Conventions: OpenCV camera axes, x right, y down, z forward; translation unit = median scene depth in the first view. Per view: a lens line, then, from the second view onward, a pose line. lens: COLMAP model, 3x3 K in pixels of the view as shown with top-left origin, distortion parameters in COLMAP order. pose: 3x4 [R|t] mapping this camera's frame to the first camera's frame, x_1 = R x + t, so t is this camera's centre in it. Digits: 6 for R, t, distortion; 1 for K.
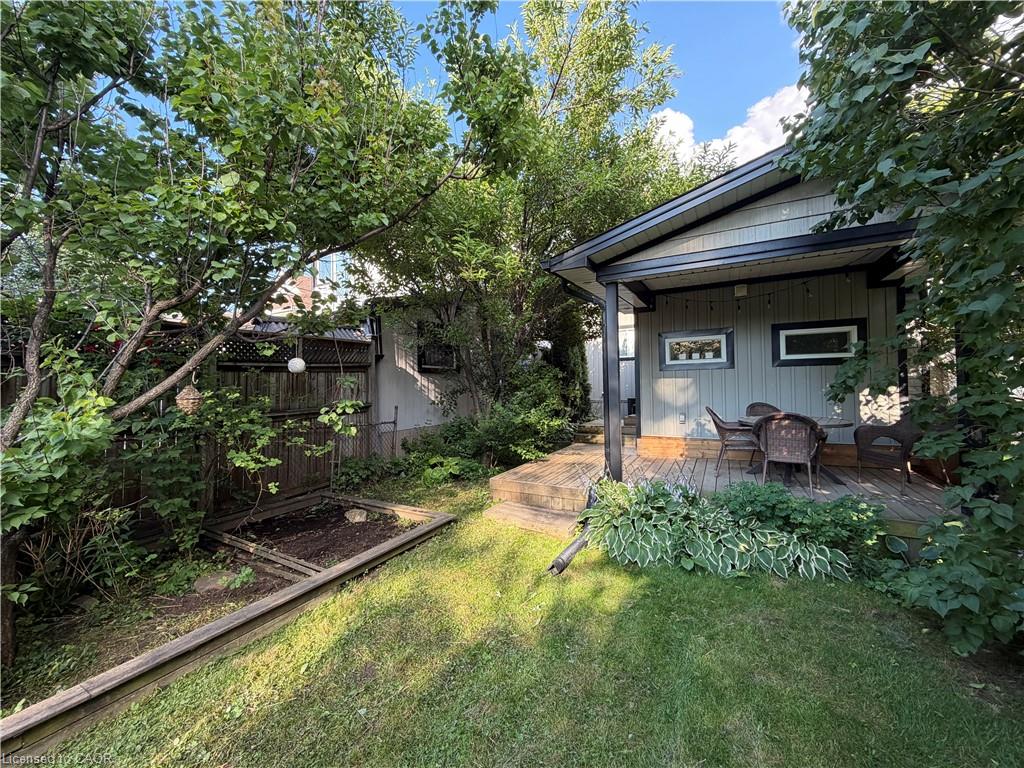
lens RADIAL K [[405.9, 0, 511.4], [0, 405.9, 383.0], [0, 0, 1]] dist [-0.000803, 0.000376]
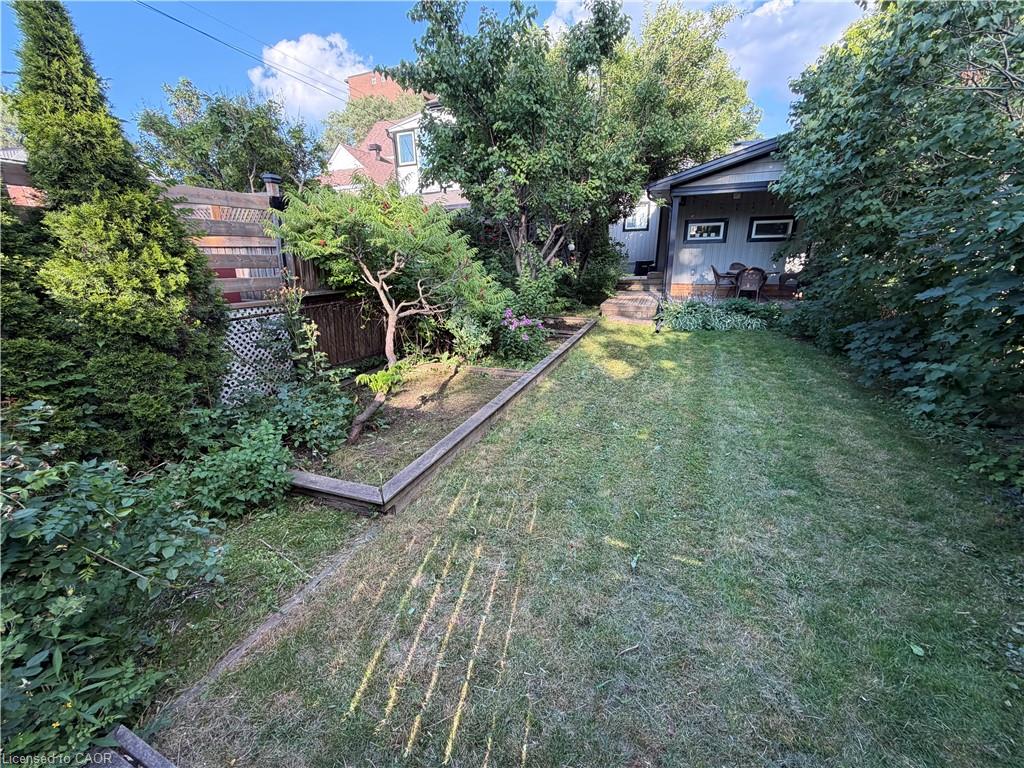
lens RADIAL K [[405.9, 0, 509.6], [0, 405.9, 382.6], [0, 0, 1]] dist [-0.000803, 0.000376]
pose [[0.993999, -0.038245, 0.102490, -0.716577], [0.003752, 0.948265, 0.317457, -0.028467], [-0.109329, -0.315167, 0.942718, -0.915758]]
